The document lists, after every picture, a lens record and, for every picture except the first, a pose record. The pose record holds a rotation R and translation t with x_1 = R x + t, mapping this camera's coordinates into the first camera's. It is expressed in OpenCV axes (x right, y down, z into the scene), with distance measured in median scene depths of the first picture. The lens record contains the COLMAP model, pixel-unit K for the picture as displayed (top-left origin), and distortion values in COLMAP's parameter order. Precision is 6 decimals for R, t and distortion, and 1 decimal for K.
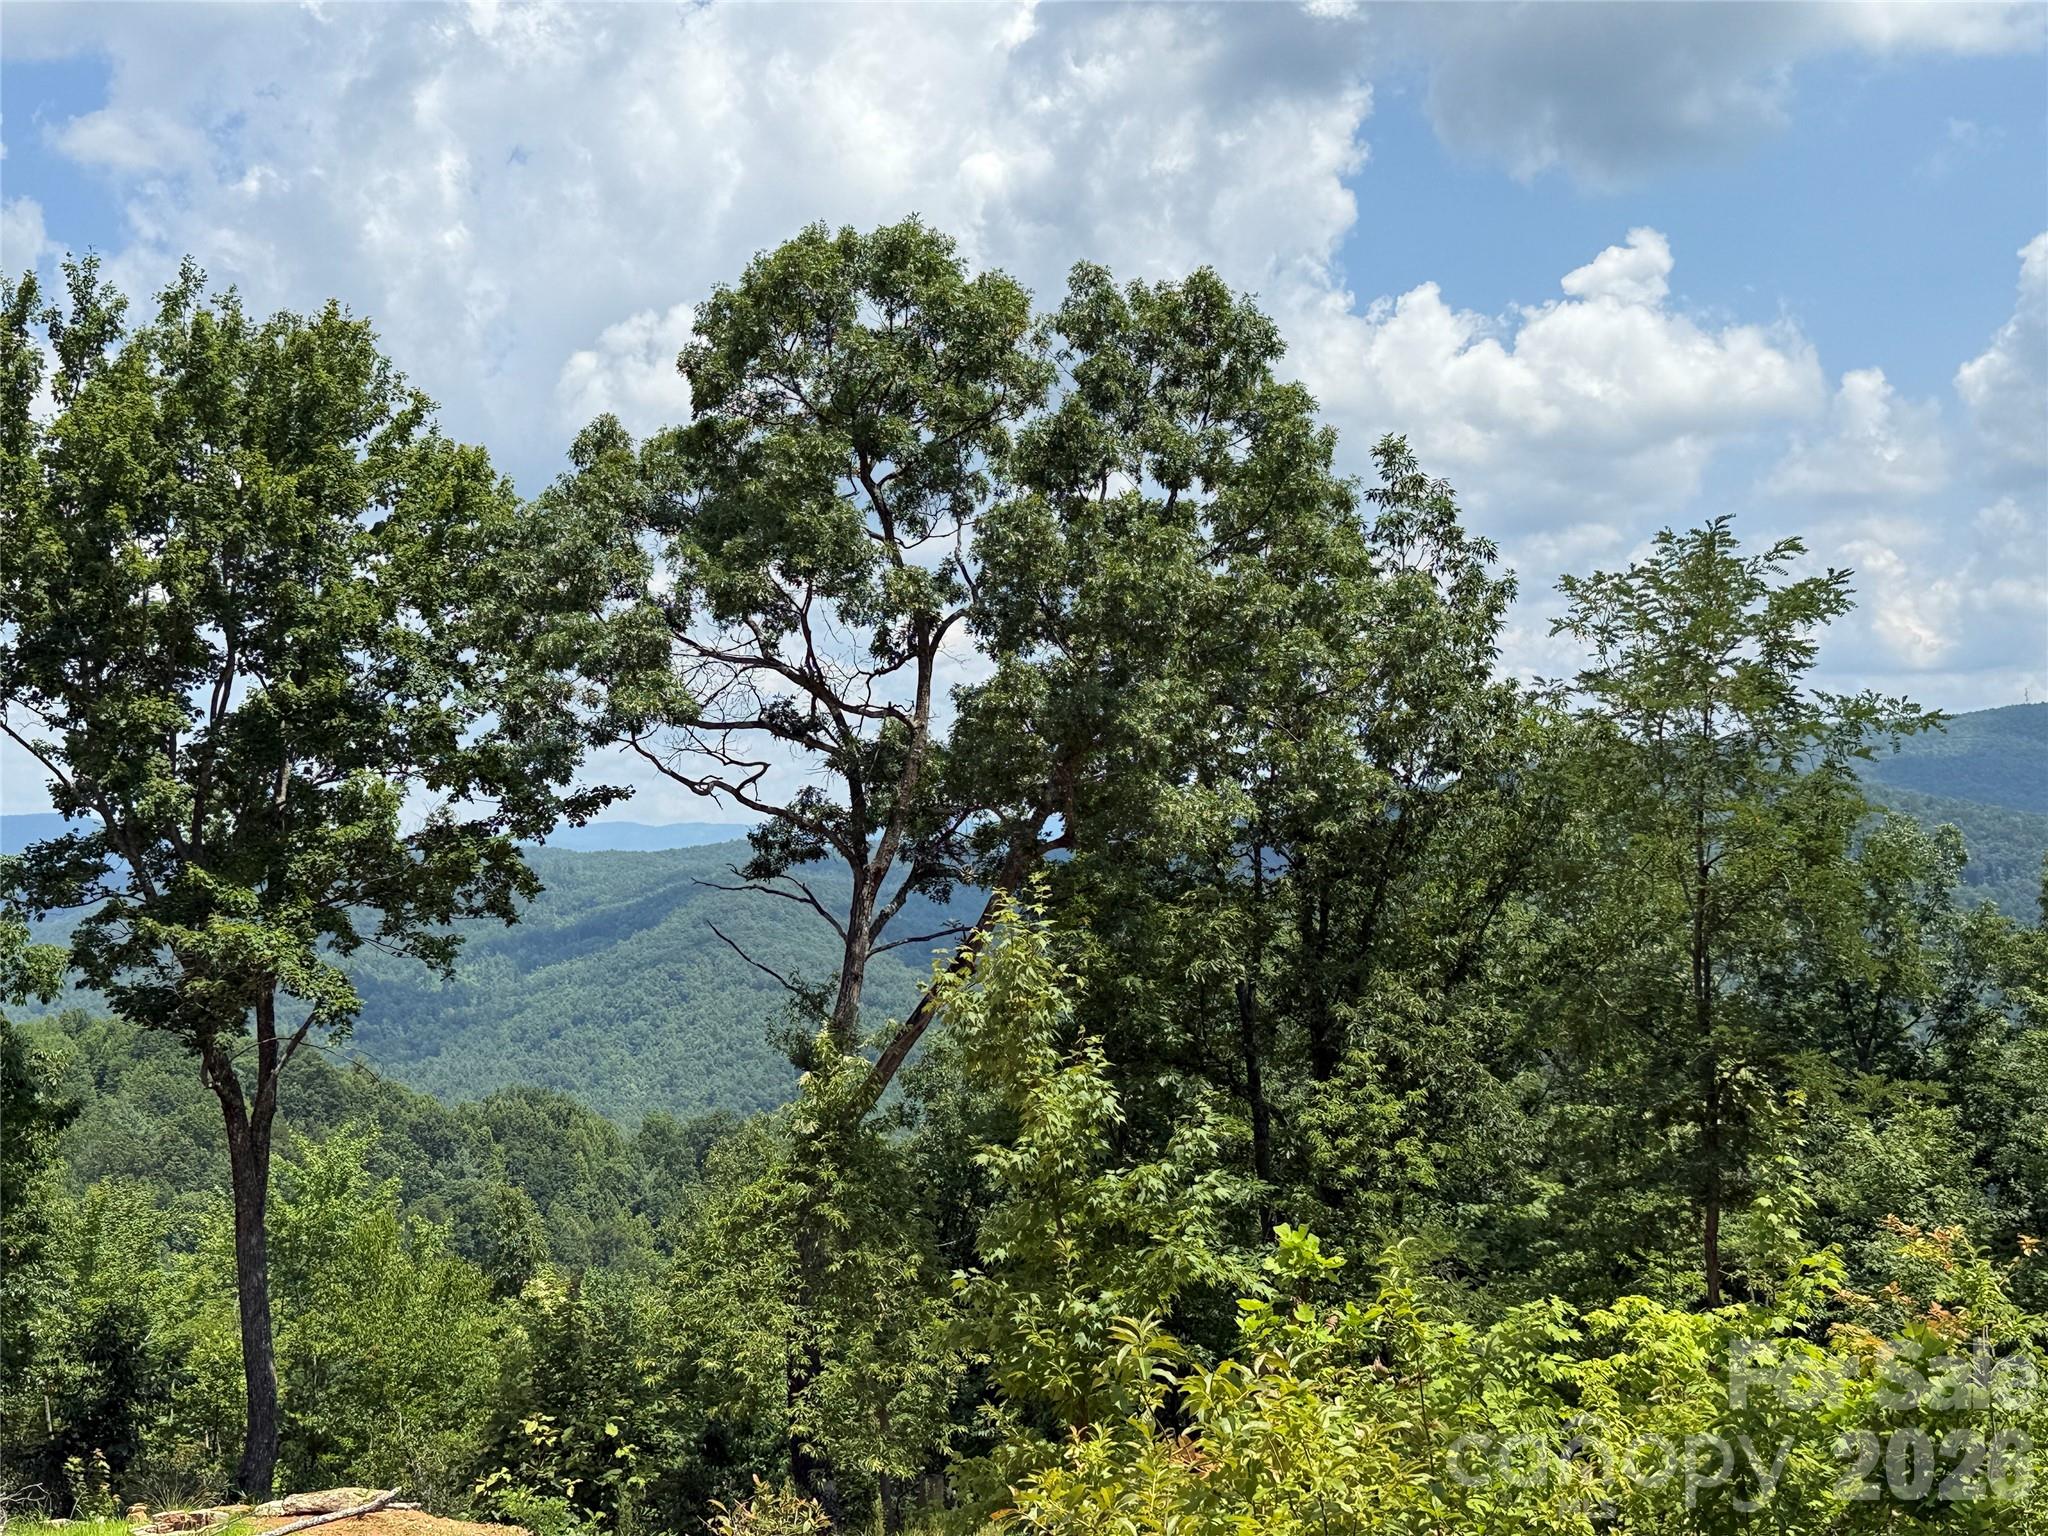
lens RADIAL K [[2576.1, 0, 1050.9], [0, 2576.1, 795.1], [0, 0, 1]] dist [0.098340, 0.000000]
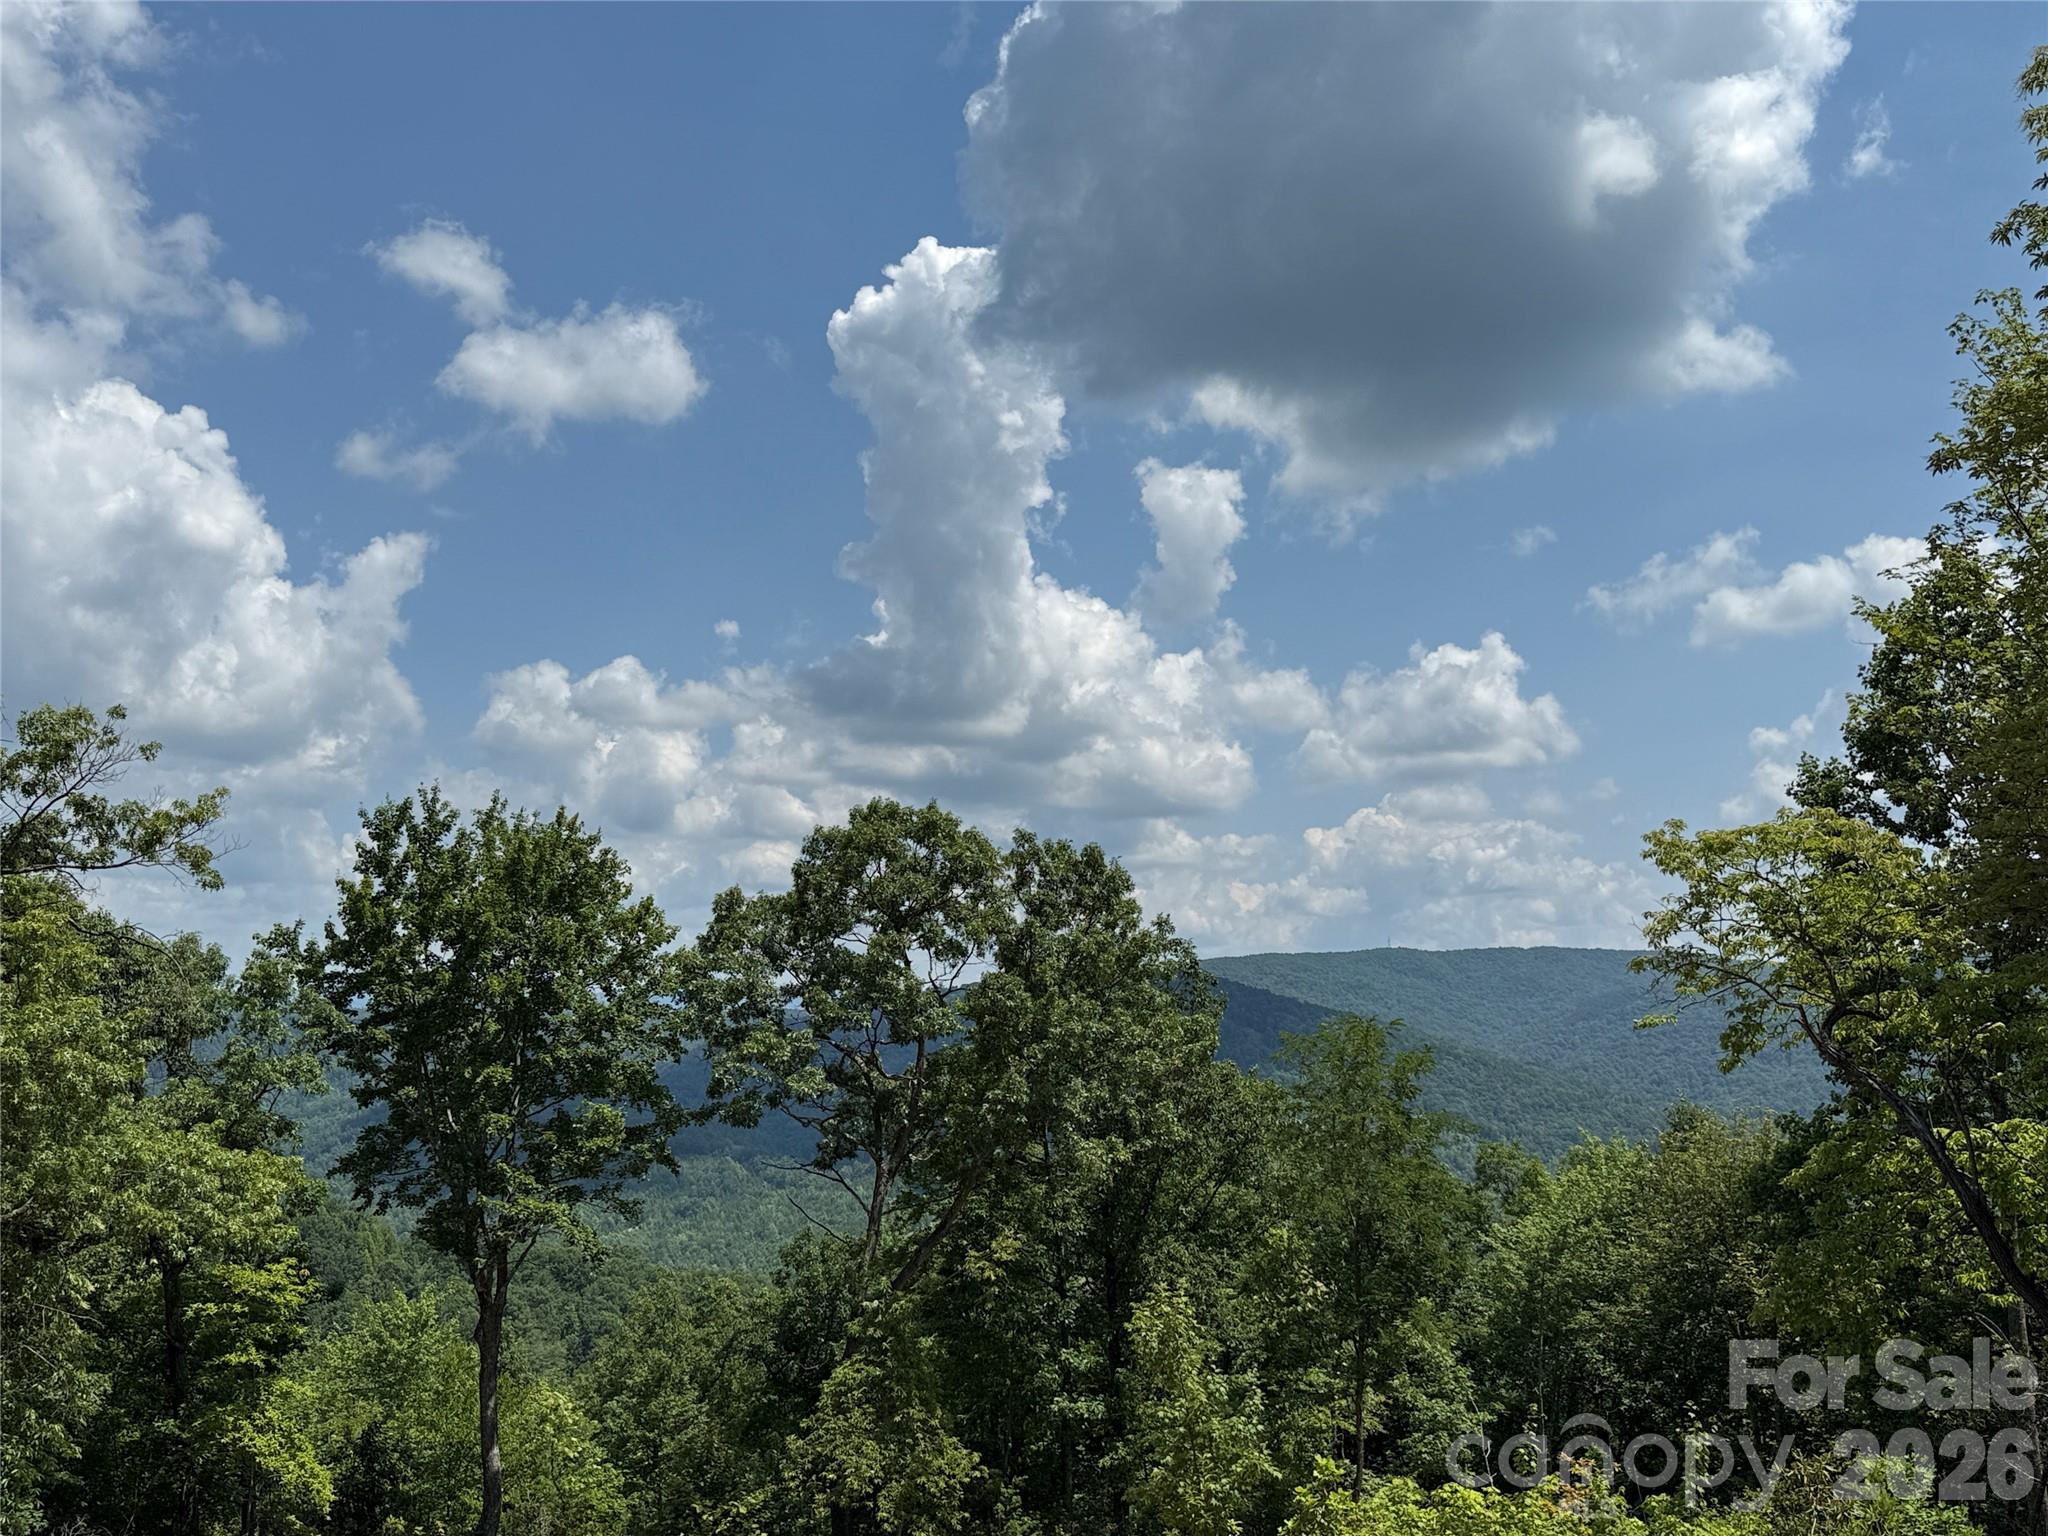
lens RADIAL K [[1804.3, 0, 1029.8], [0, 1804.3, 764.3], [0, 0, 1]] dist [0.044364, -0.023292]
pose [[0.986689, 0.062631, 0.150072, -0.183215], [-0.042761, 0.990307, -0.132149, -0.089617], [-0.156894, 0.123972, 0.979804, -0.257134]]
